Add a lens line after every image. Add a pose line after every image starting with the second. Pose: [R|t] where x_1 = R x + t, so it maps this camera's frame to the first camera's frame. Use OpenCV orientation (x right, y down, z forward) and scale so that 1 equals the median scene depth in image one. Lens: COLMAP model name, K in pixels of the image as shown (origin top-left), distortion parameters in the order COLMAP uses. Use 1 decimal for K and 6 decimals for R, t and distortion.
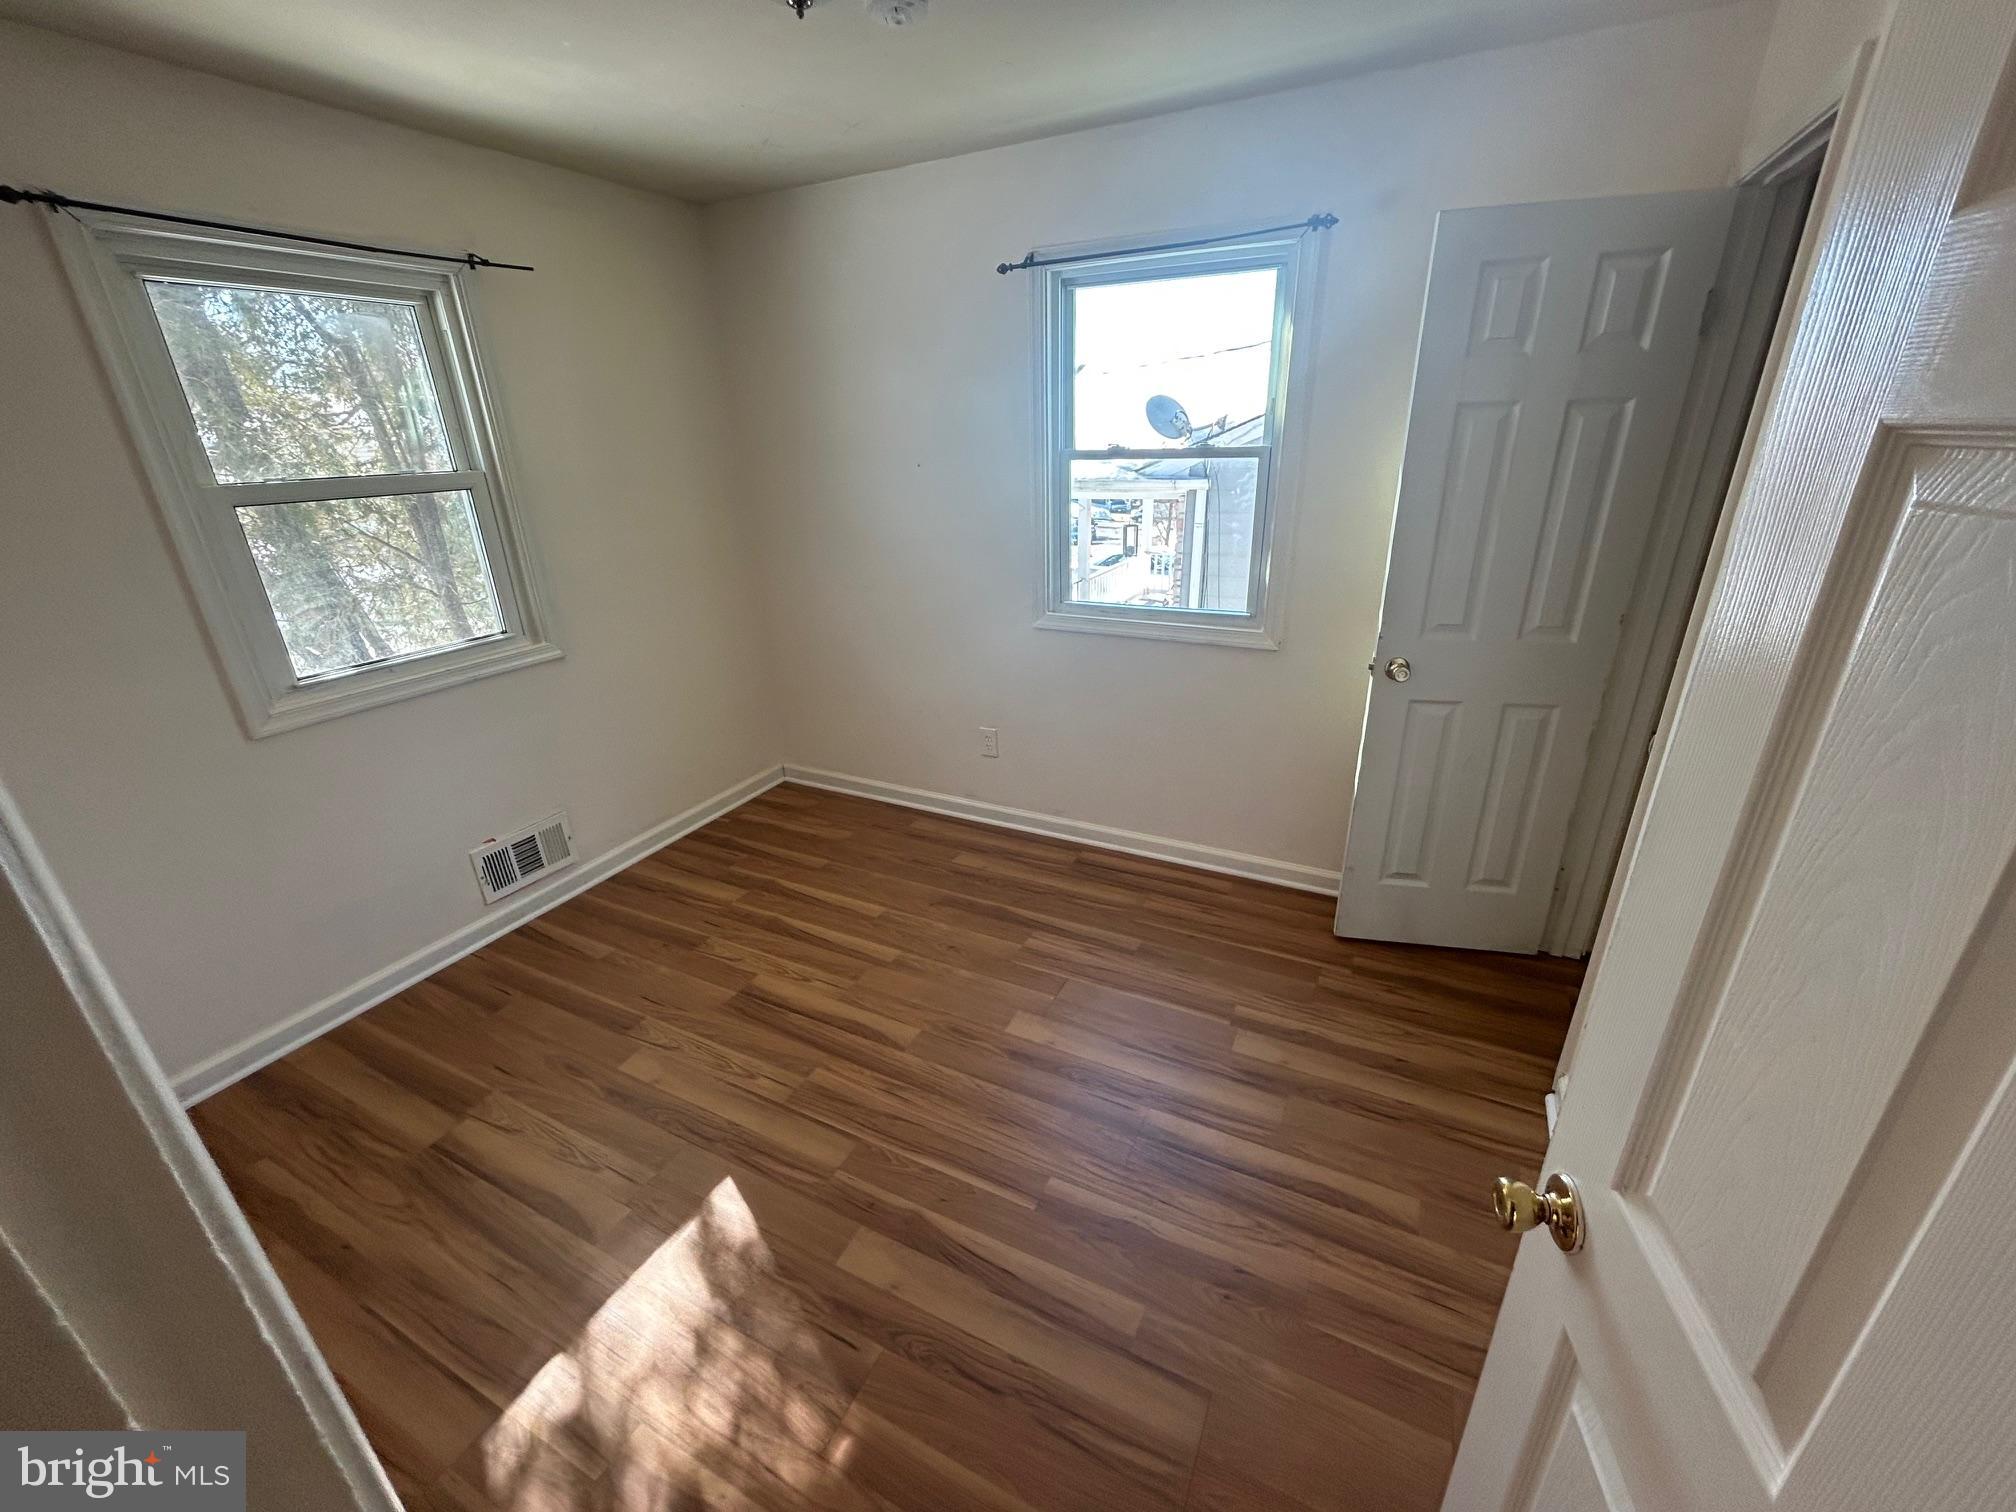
lens RADIAL K [[813.6, 0, 1008.0], [0, 813.6, 756.0], [0, 0, 1]] dist [-0.009240, -0.000021]
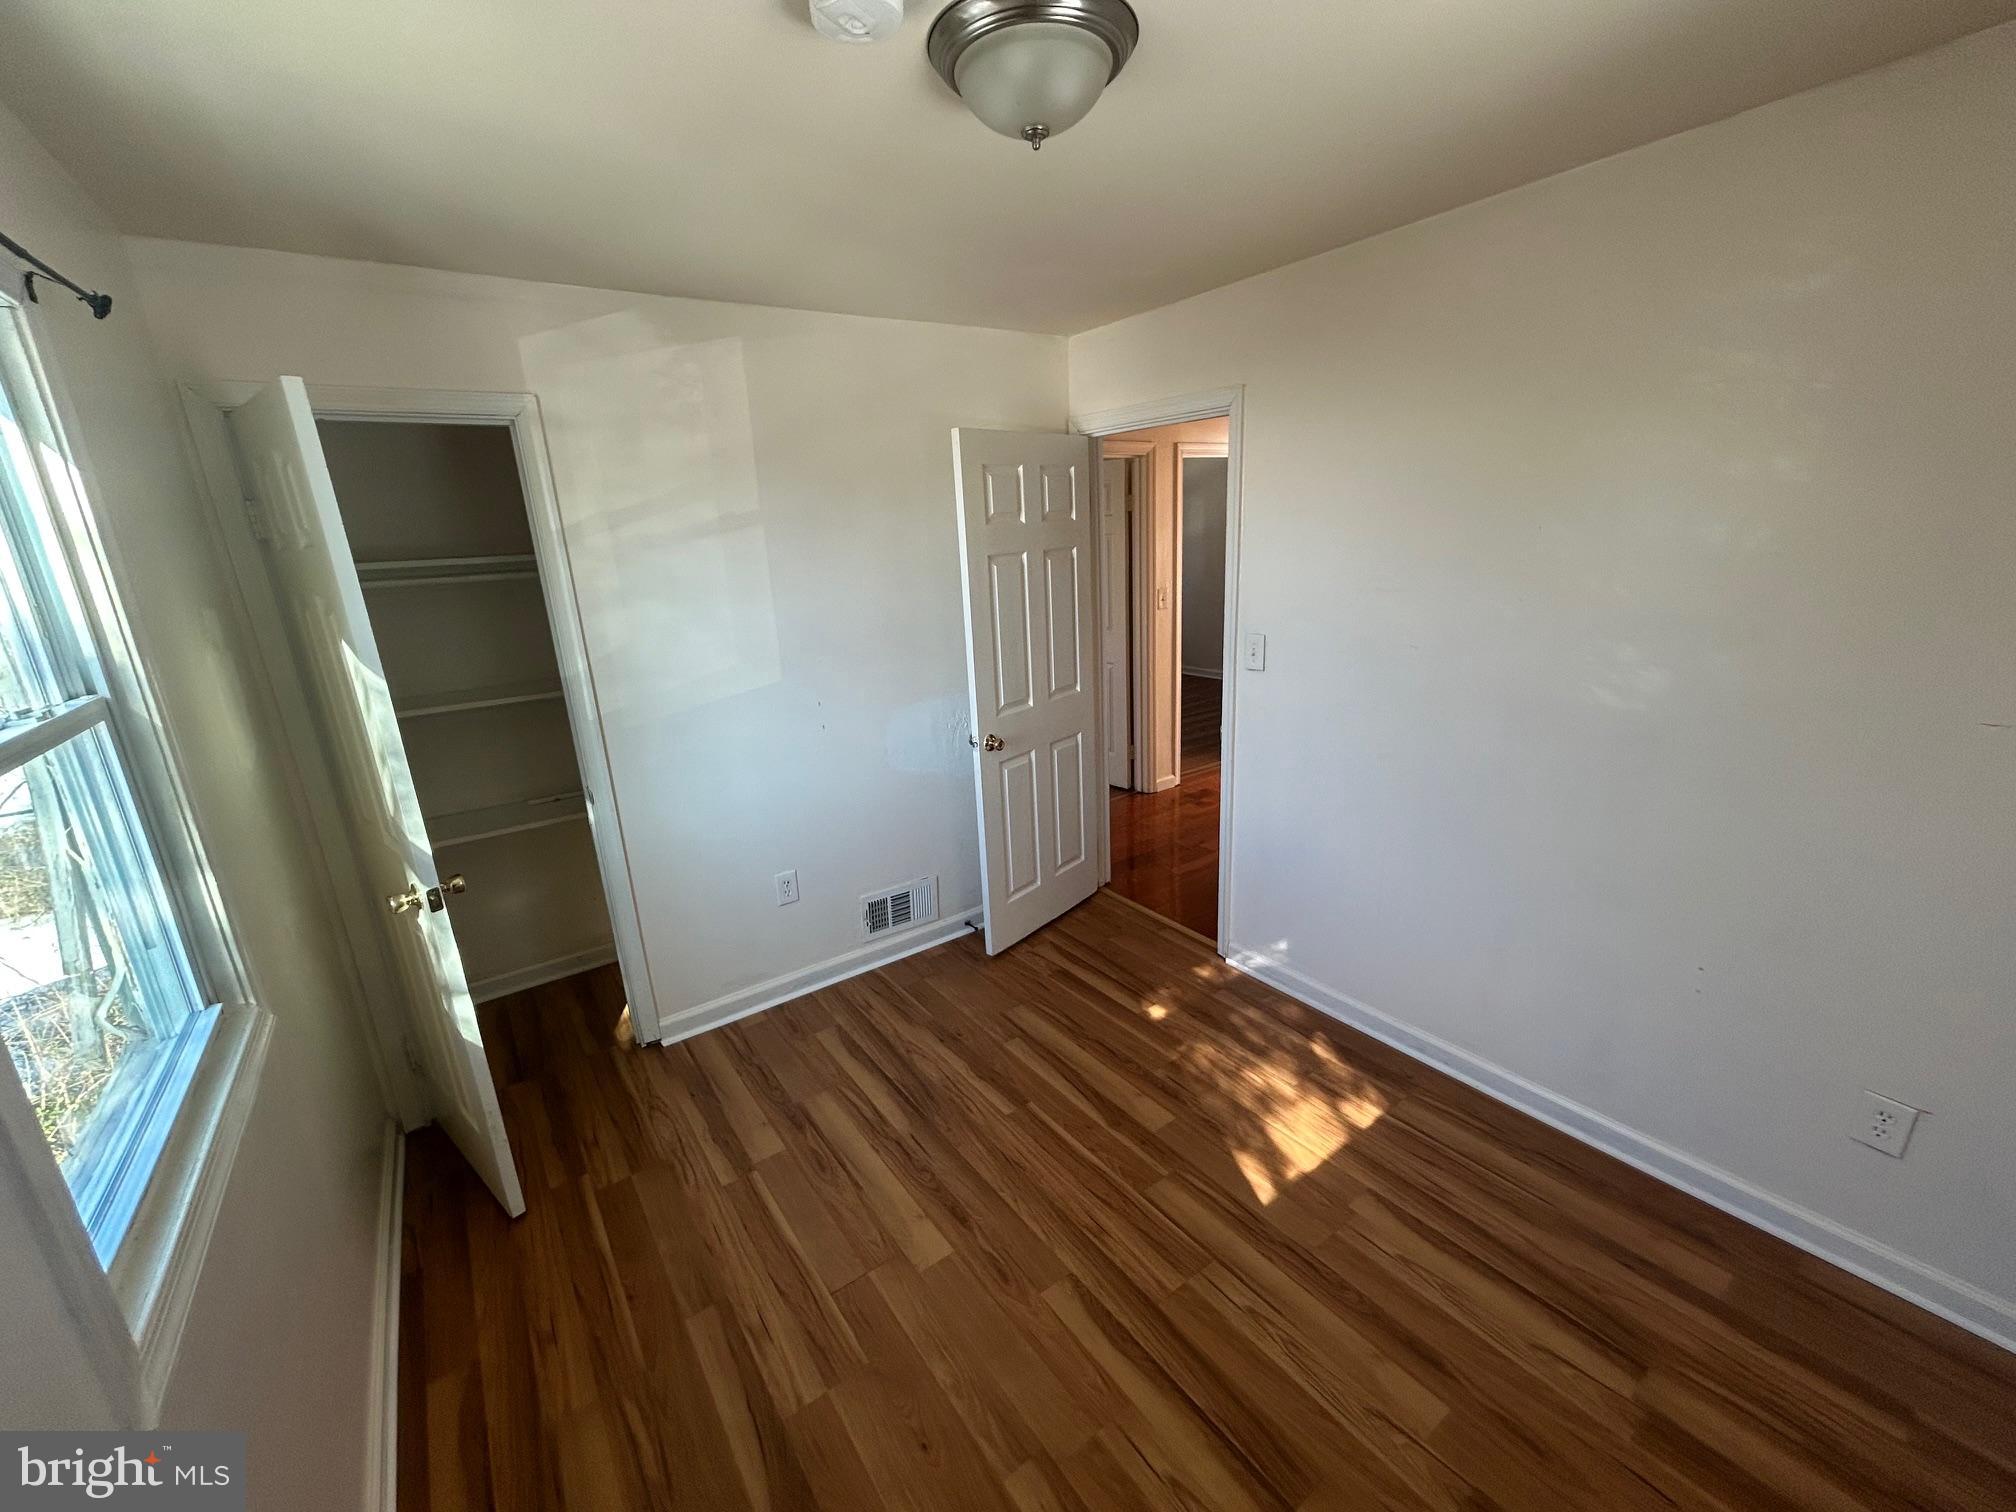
lens RADIAL K [[813.6, 0, 1008.0], [0, 813.6, 756.0], [0, 0, 1]] dist [-0.009240, -0.000021]
pose [[-0.884684, -0.059988, 0.462315, -0.462929], [0.241997, 0.788518, 0.565400, -0.598176], [-0.398461, 0.612079, -0.683072, 1.376720]]
